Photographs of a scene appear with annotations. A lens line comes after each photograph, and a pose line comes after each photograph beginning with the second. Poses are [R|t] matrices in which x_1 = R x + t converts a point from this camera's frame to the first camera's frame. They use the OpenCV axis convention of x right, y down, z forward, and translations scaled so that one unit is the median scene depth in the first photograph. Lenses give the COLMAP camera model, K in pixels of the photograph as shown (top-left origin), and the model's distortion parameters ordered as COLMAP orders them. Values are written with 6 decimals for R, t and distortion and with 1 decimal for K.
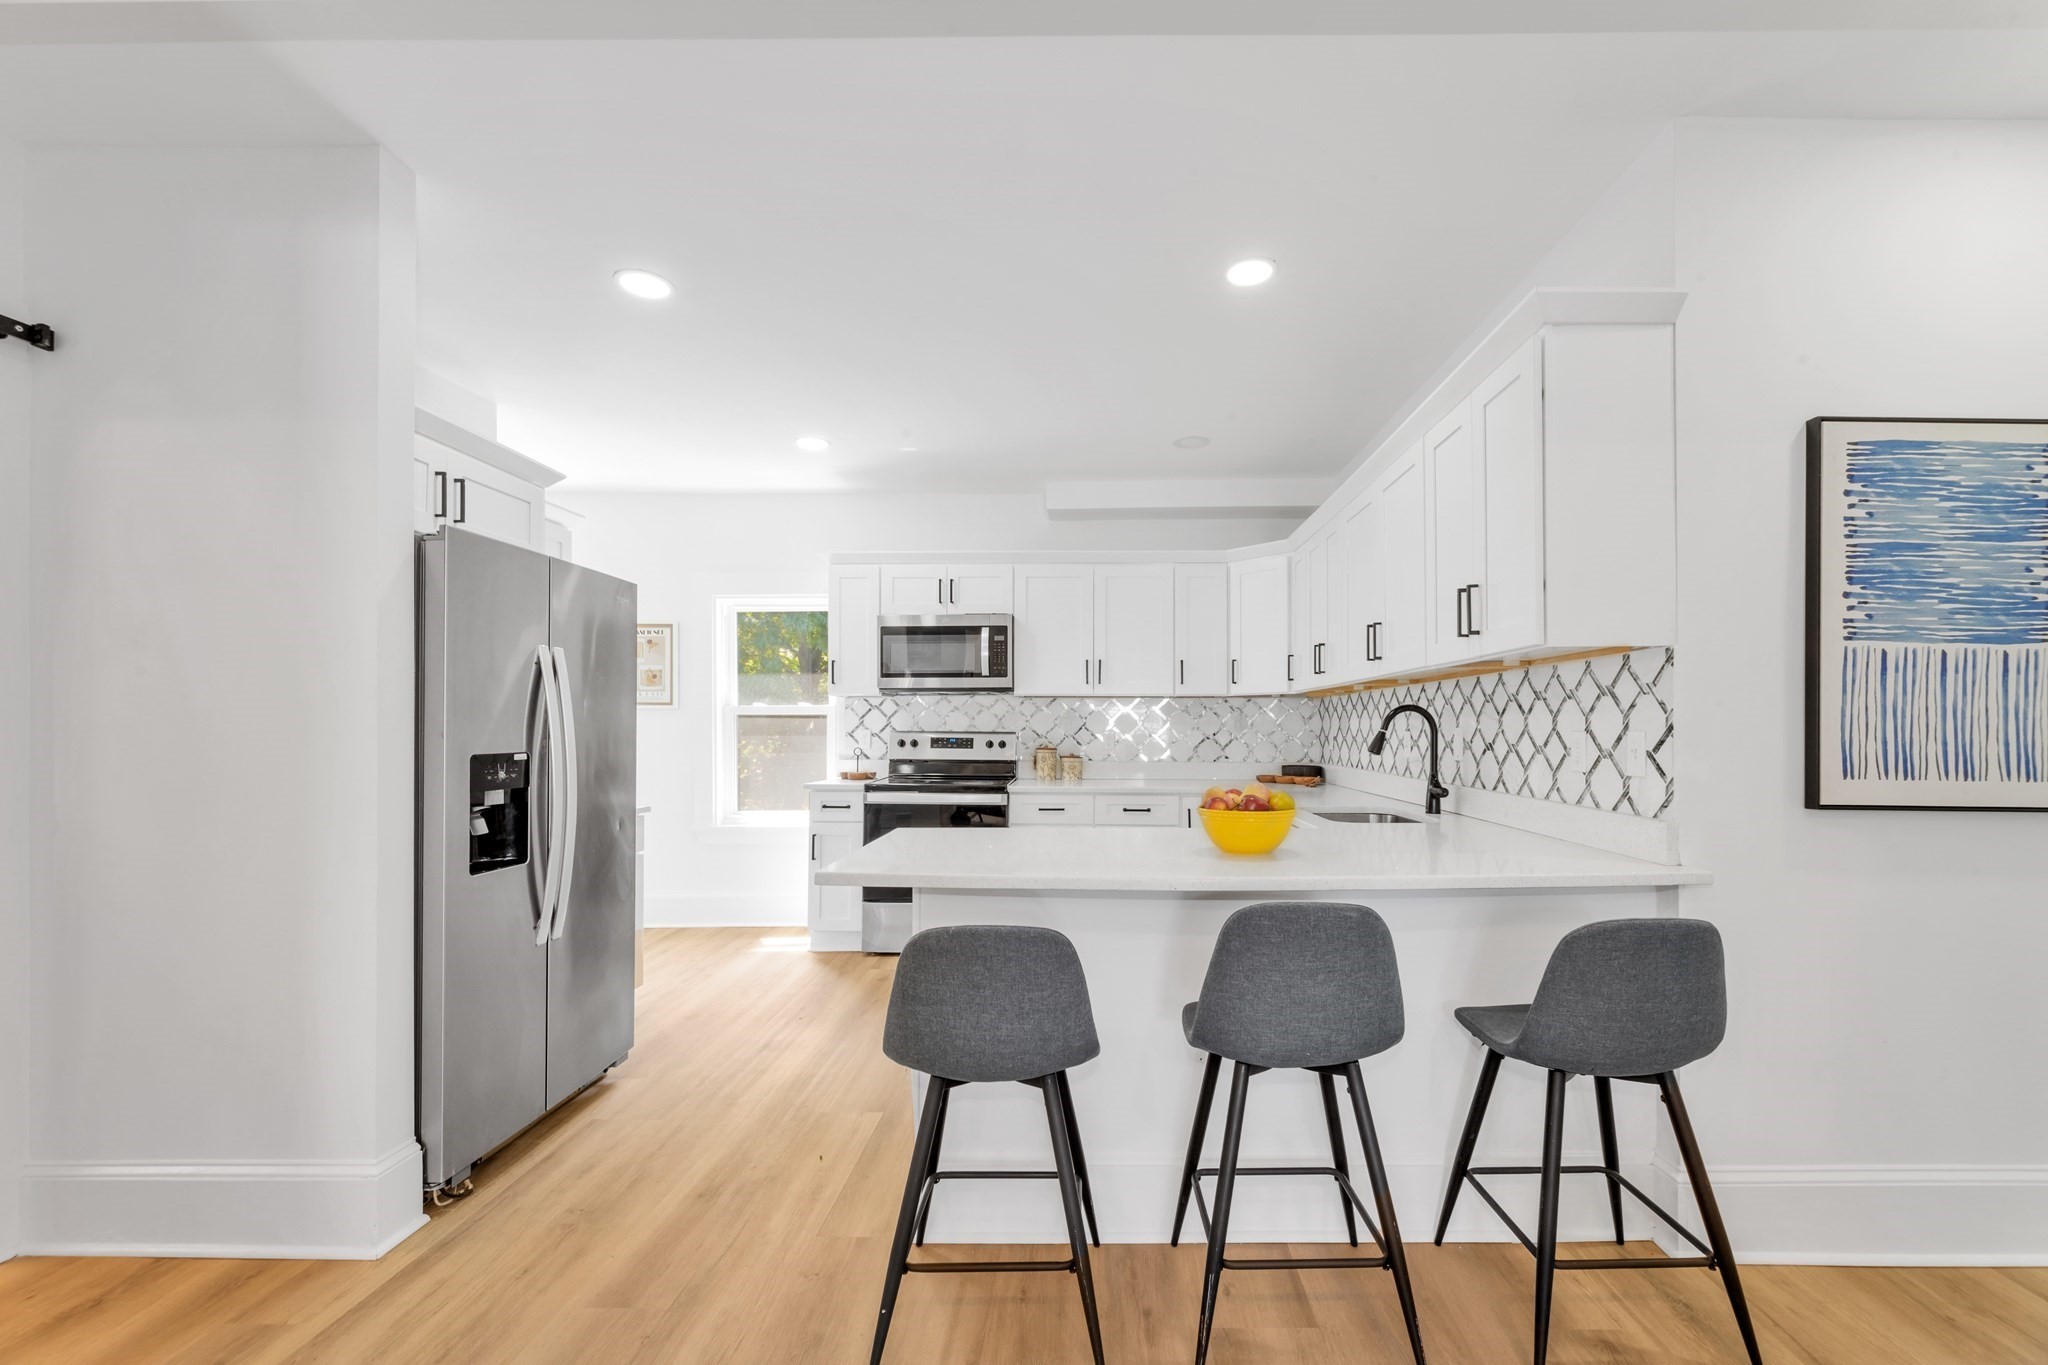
lens RADIAL K [[802.1, 0, 1028.2], [0, 802.1, 718.5], [0, 0, 1]] dist [0.001312, 0.000054]
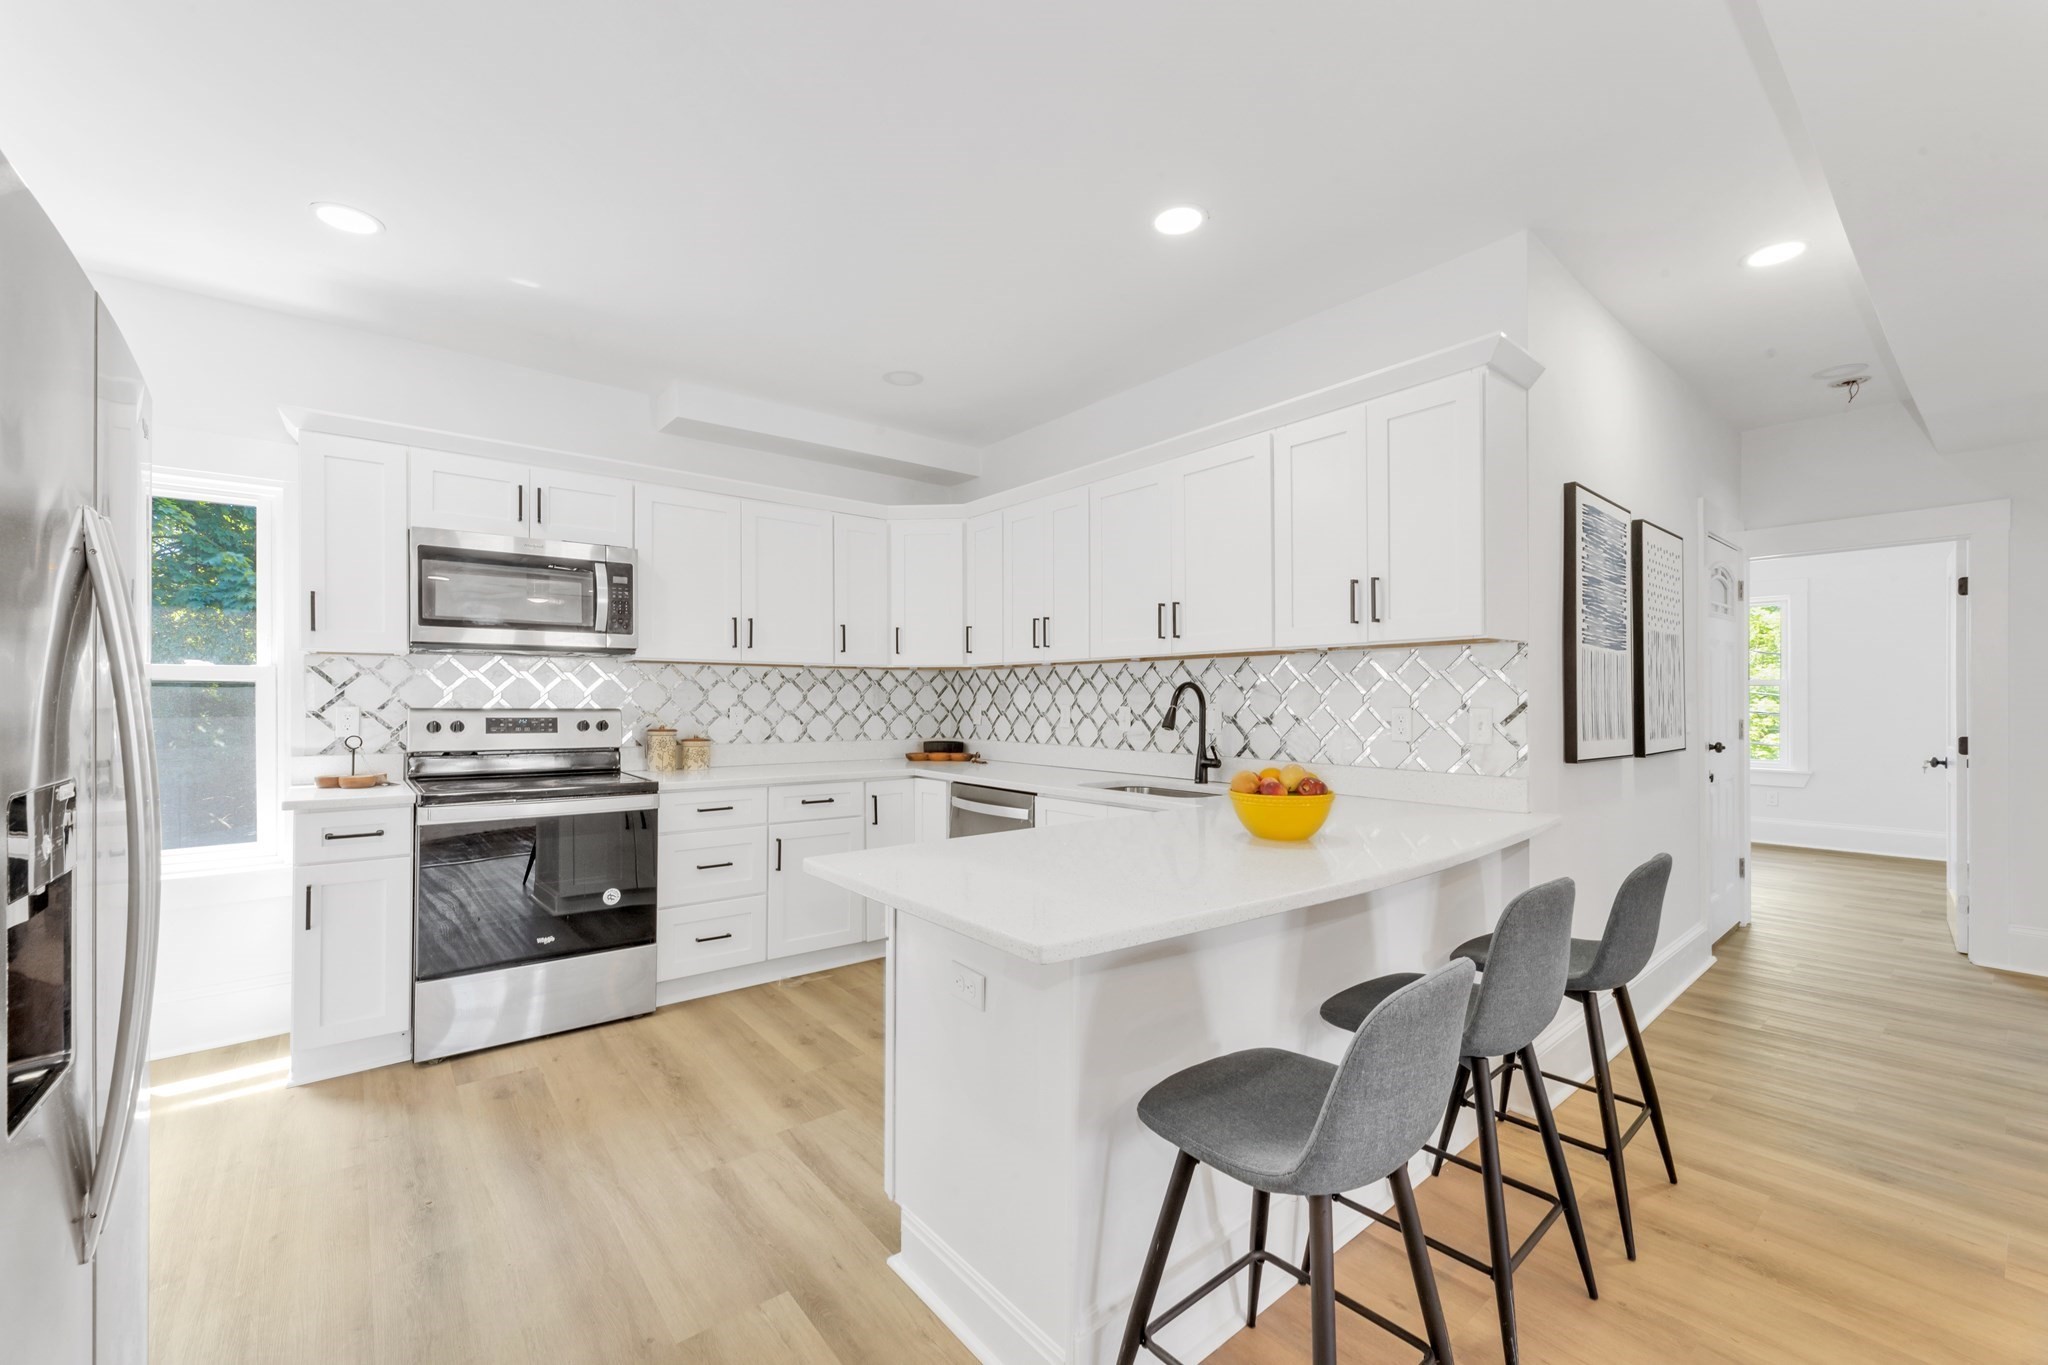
lens RADIAL K [[836.7, 0, 1024.9], [0, 836.7, 694.2], [0, 0, 1]] dist [0.001409, 0.000413]
pose [[0.764697, 0.003707, 0.644380, -0.240497], [-0.007418, 0.999968, 0.003051, -0.001571], [-0.644348, -0.007113, 0.764699, 0.178442]]
